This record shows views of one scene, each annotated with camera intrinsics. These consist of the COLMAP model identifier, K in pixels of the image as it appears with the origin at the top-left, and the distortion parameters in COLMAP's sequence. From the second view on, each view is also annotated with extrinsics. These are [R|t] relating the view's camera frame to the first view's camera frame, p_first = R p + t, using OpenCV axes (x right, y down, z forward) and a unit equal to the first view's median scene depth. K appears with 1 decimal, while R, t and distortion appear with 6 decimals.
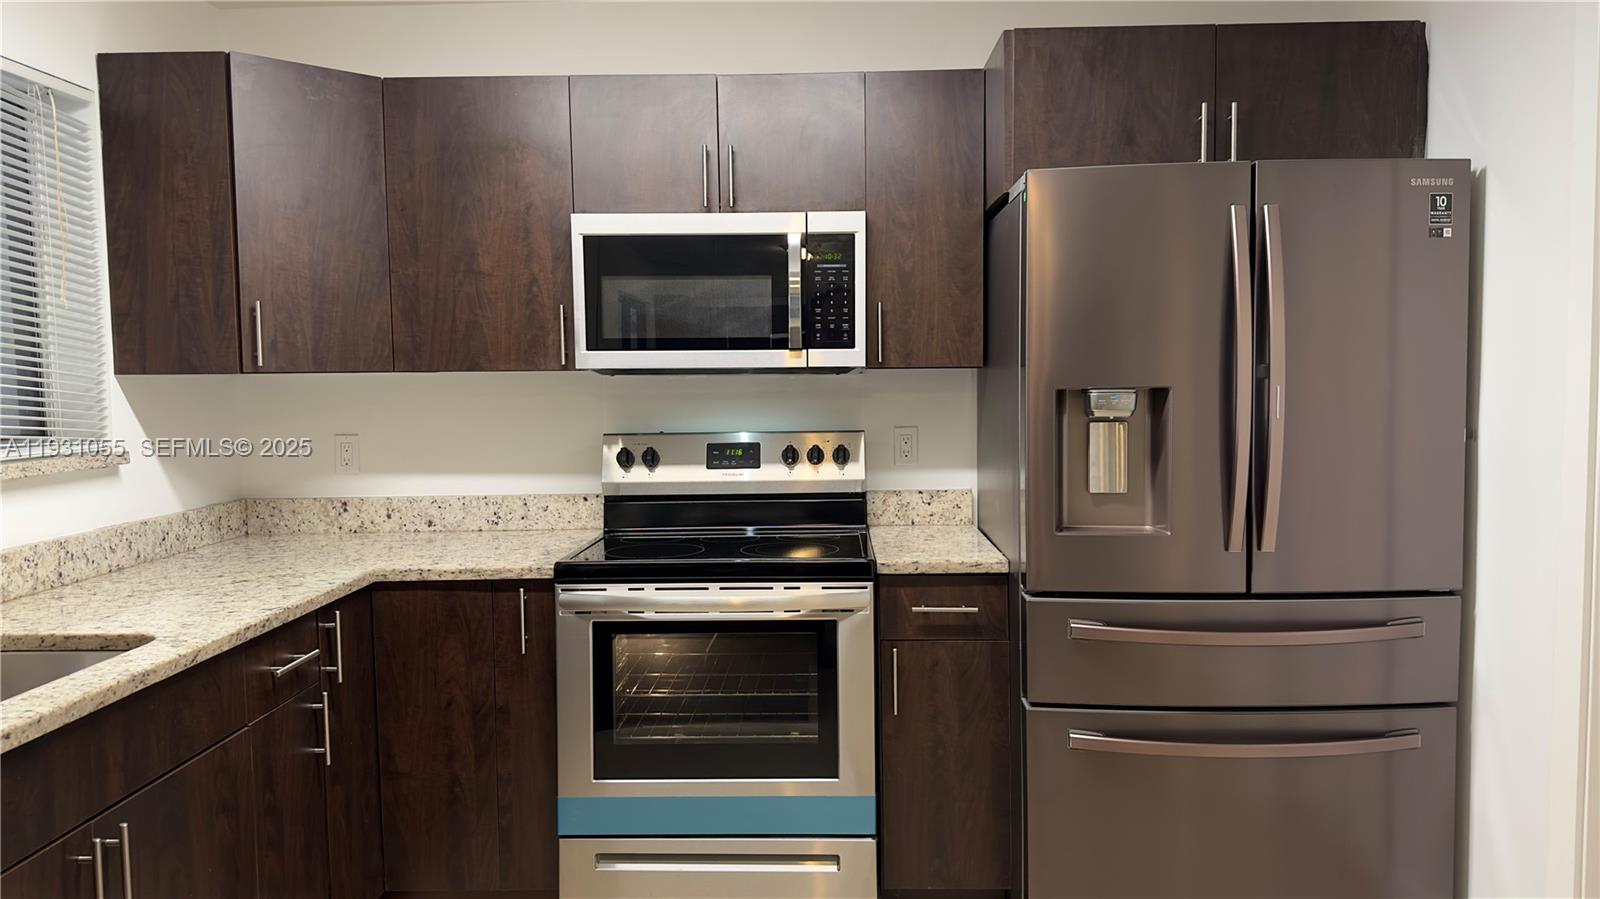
lens RADIAL K [[1117.5, 0, 800.0], [0, 1117.5, 449.5], [0, 0, 1]] dist [0.128886, -0.188370]
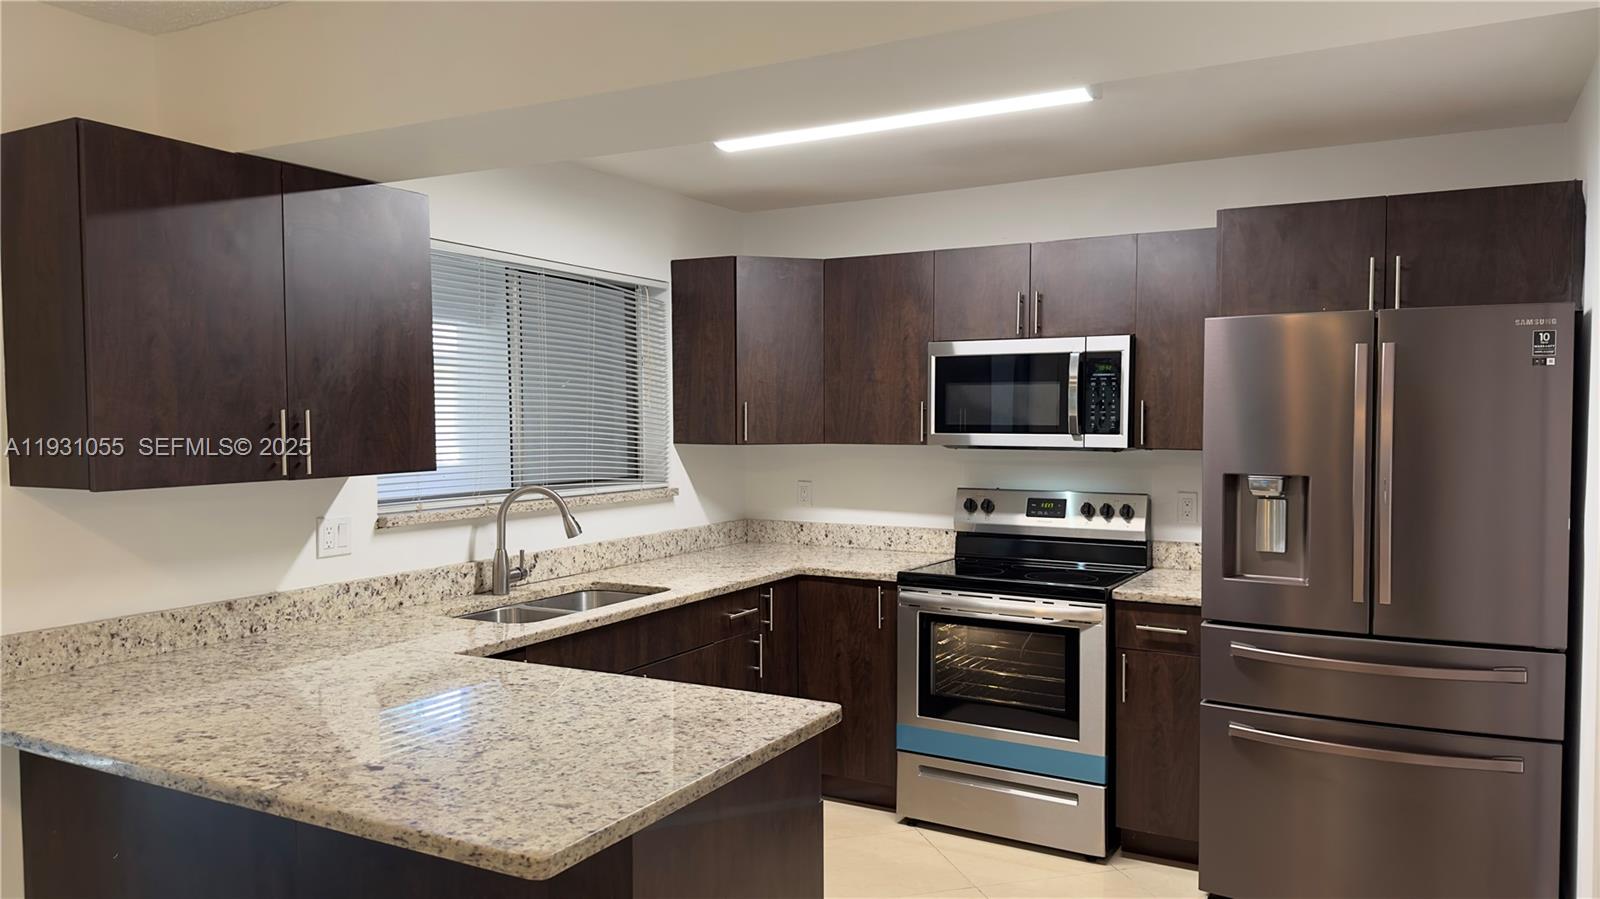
lens RADIAL K [[1111.0, 0, 803.8], [0, 1111.0, 459.6], [0, 0, 1]] dist [0.157358, -0.278157]
pose [[0.886207, 0.030588, -0.462279, 0.353472], [-0.040921, 0.999086, -0.012339, -0.028102], [0.461479, 0.029852, 0.886649, -0.405473]]
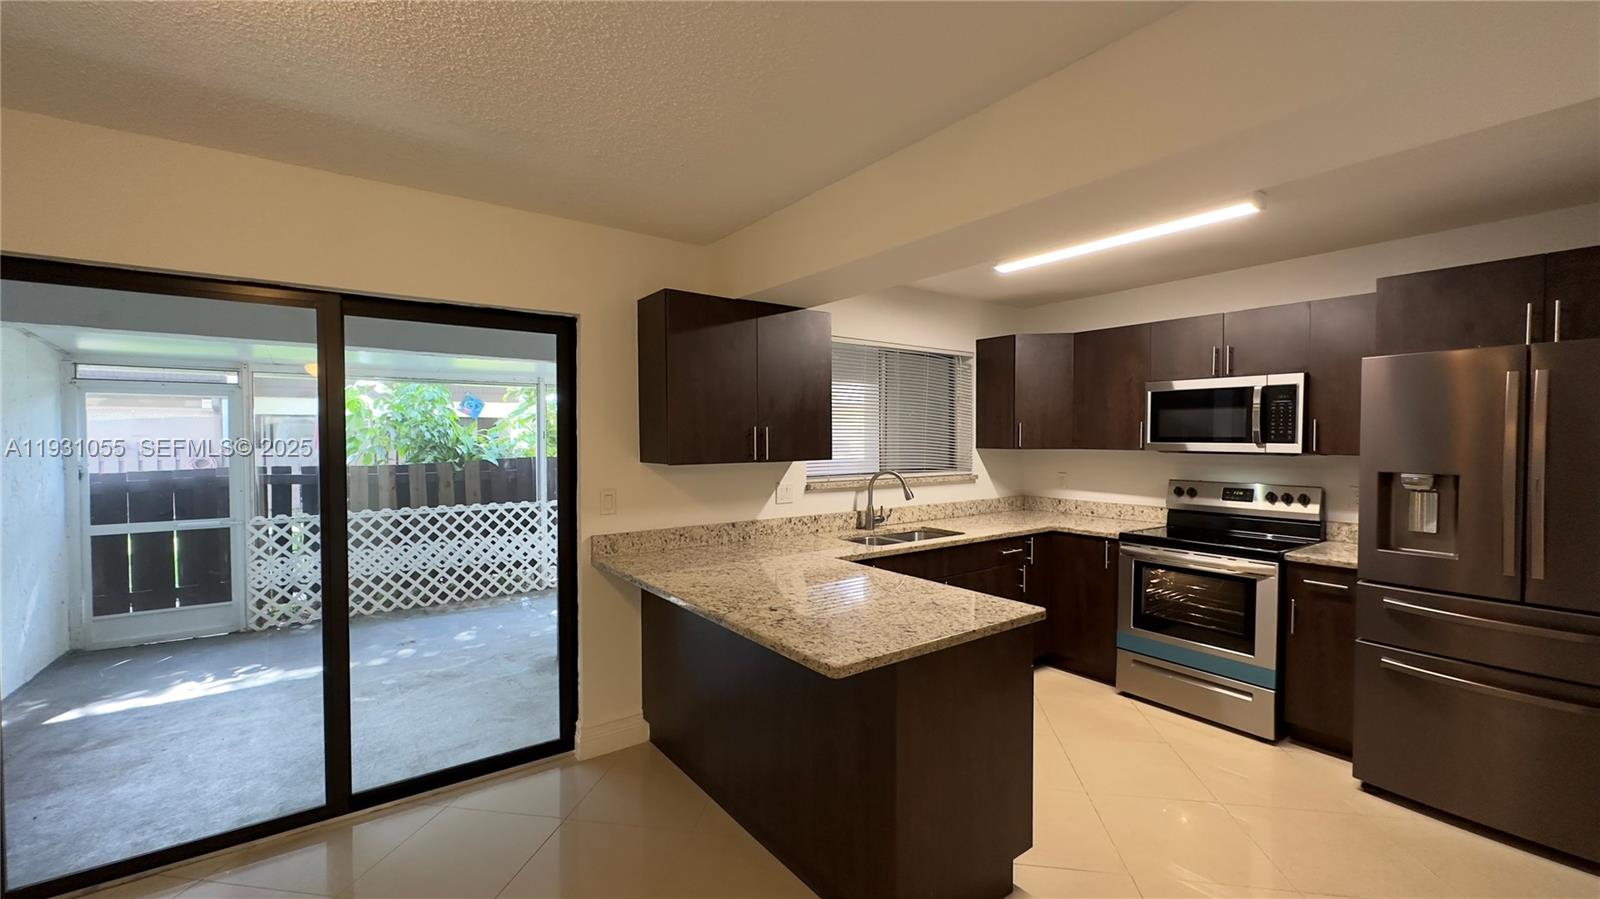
lens RADIAL K [[640.1, 0, 800.0], [0, 640.1, 453.0], [0, 0, 1]] dist [0.000439, -0.000247]
pose [[0.611604, 0.033755, -0.790444, 0.411272], [-0.059457, 0.998225, -0.003376, -0.020976], [0.788927, 0.049063, 0.612525, -0.352531]]
